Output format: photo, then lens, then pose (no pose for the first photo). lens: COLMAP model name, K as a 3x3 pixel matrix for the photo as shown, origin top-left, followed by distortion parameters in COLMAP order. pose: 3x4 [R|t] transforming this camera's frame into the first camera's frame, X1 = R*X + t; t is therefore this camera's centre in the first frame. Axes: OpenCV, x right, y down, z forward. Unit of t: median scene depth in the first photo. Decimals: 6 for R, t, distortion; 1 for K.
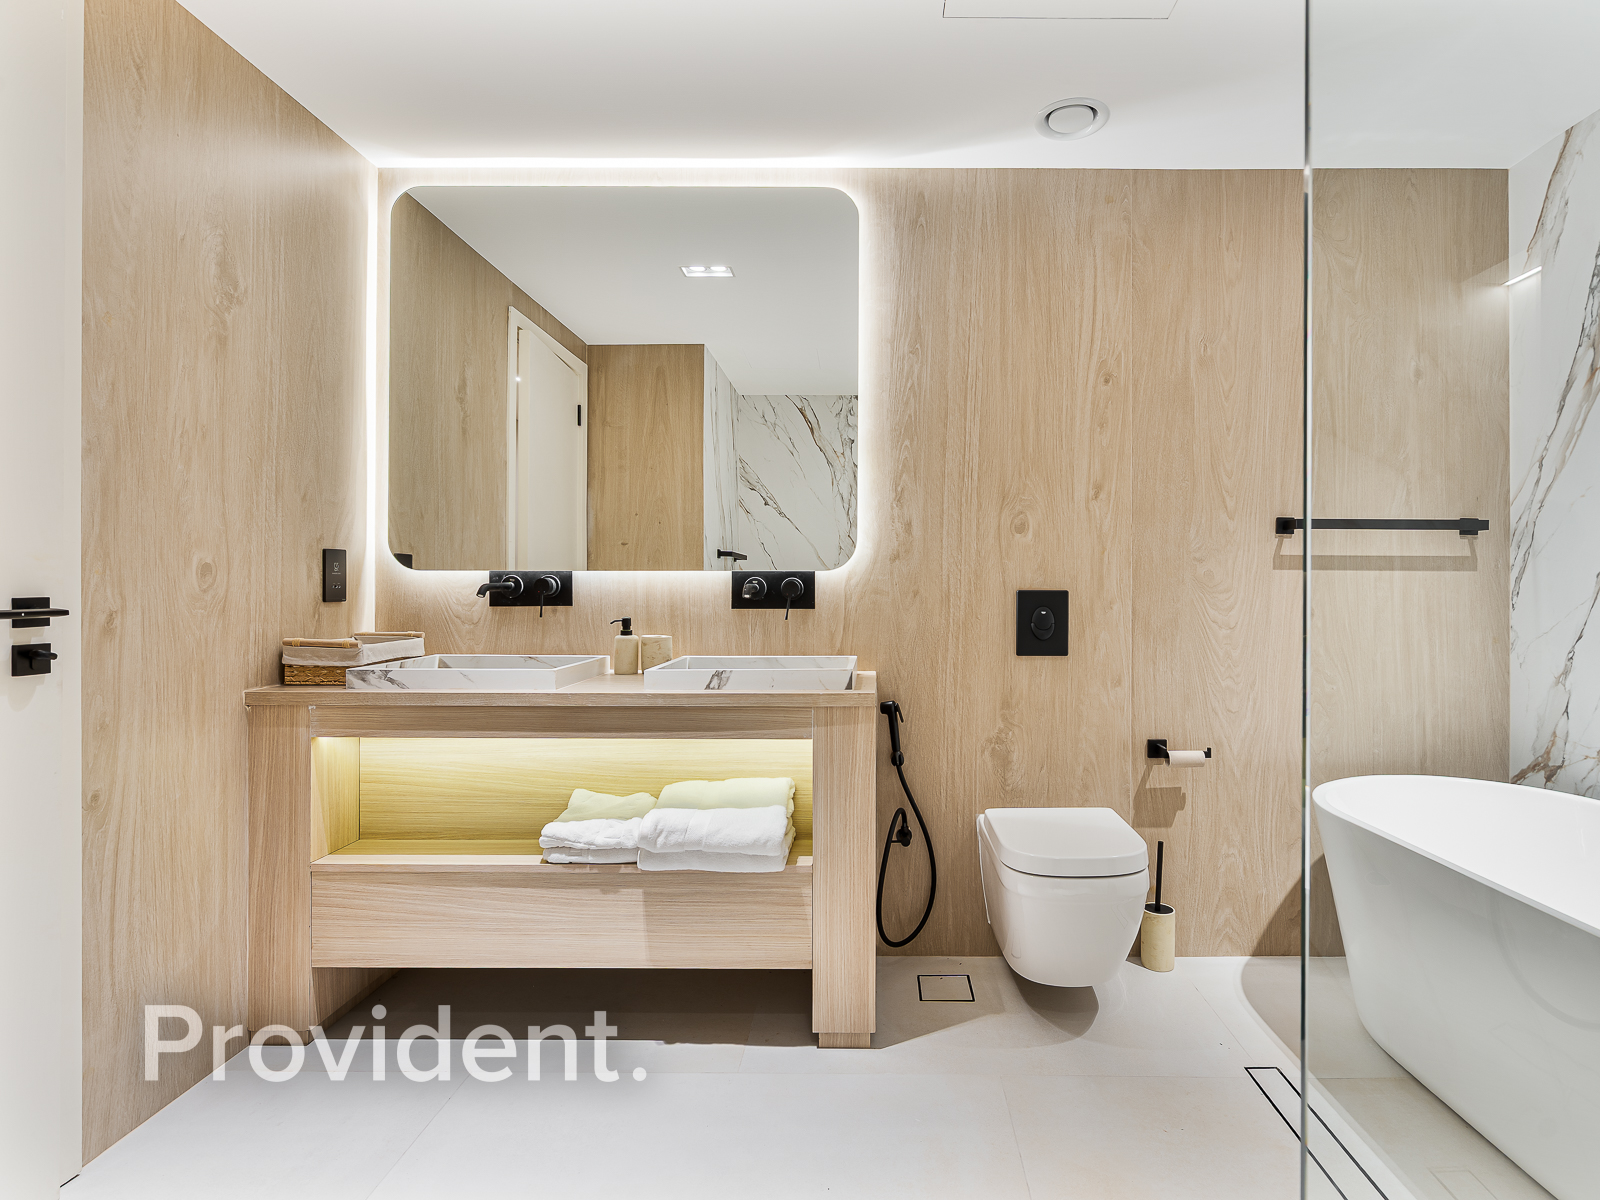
lens RADIAL K [[790.5, 0, 876.9], [0, 790.5, 586.9], [0, 0, 1]] dist [-0.014385, 0.012670]
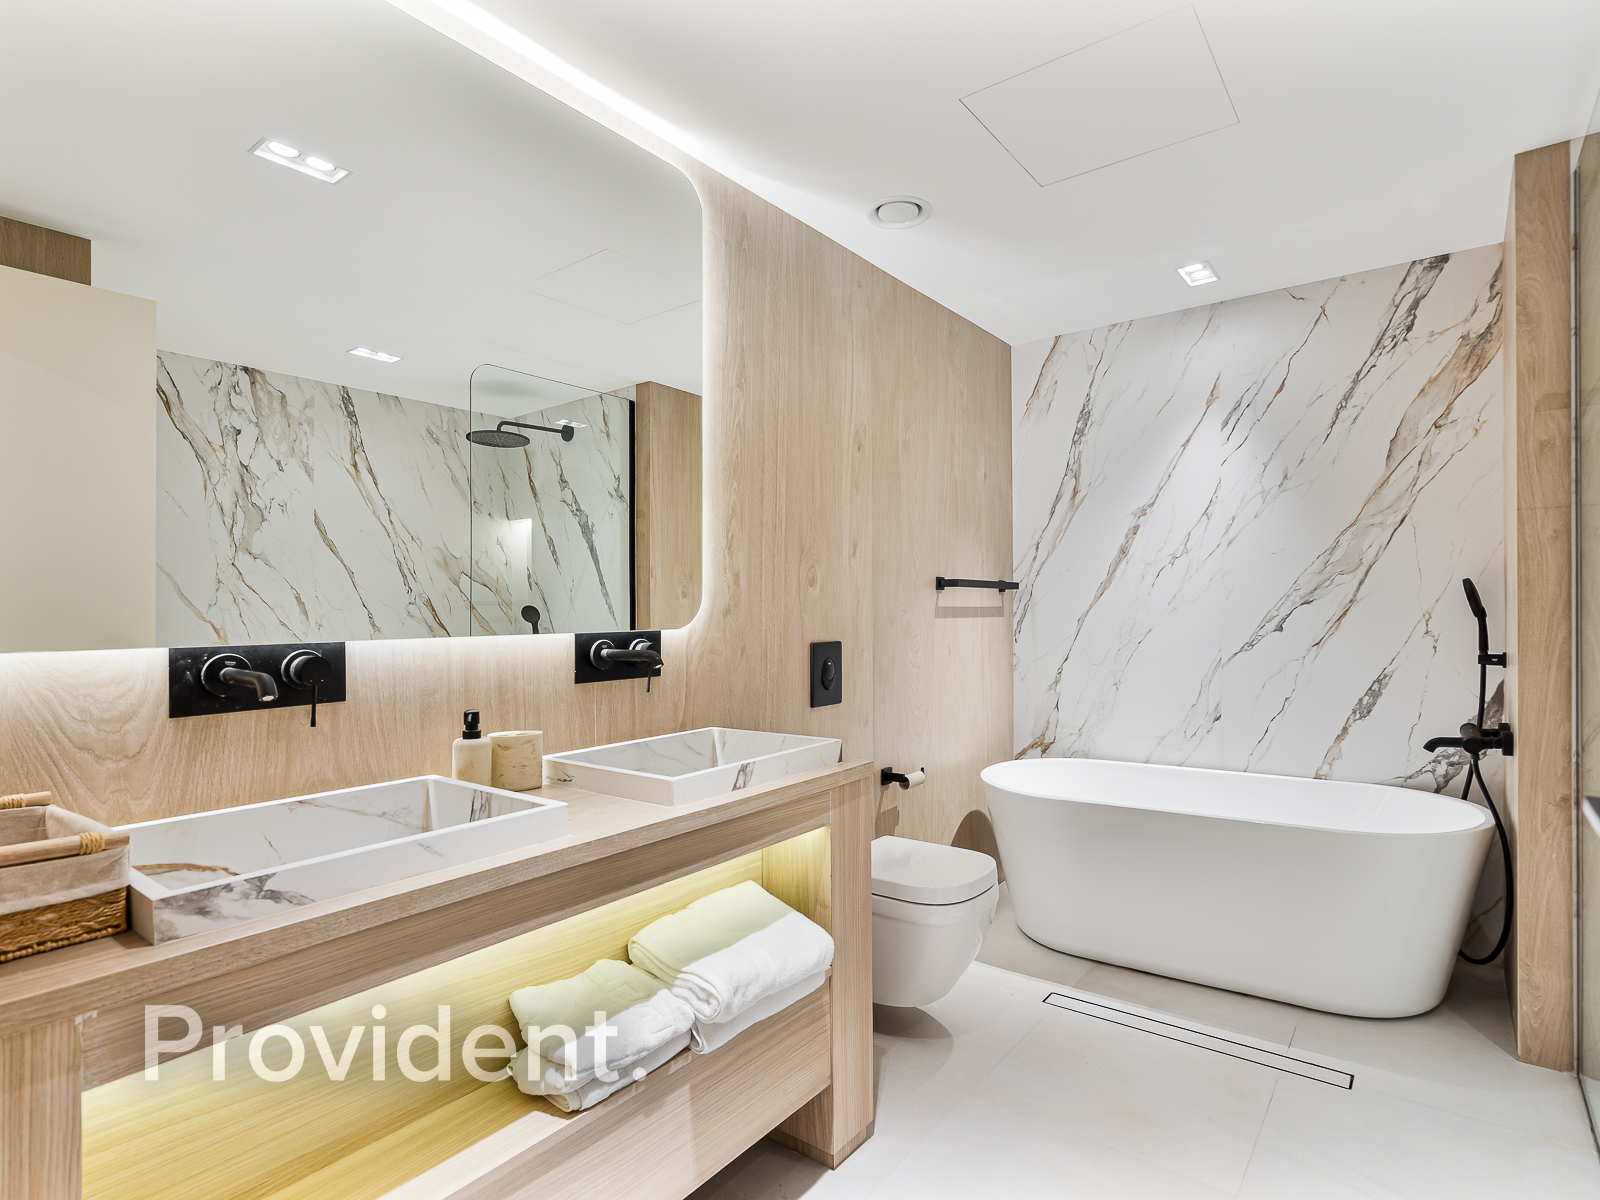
lens RADIAL K [[807.4, 0, 805.3], [0, 807.4, 616.2], [0, 0, 1]] dist [-0.004599, 0.000285]
pose [[0.622195, -0.014763, 0.782723, -0.638676], [0.015625, 0.999857, 0.006439, -0.036931], [-0.782706, 0.008224, 0.622337, 0.363109]]
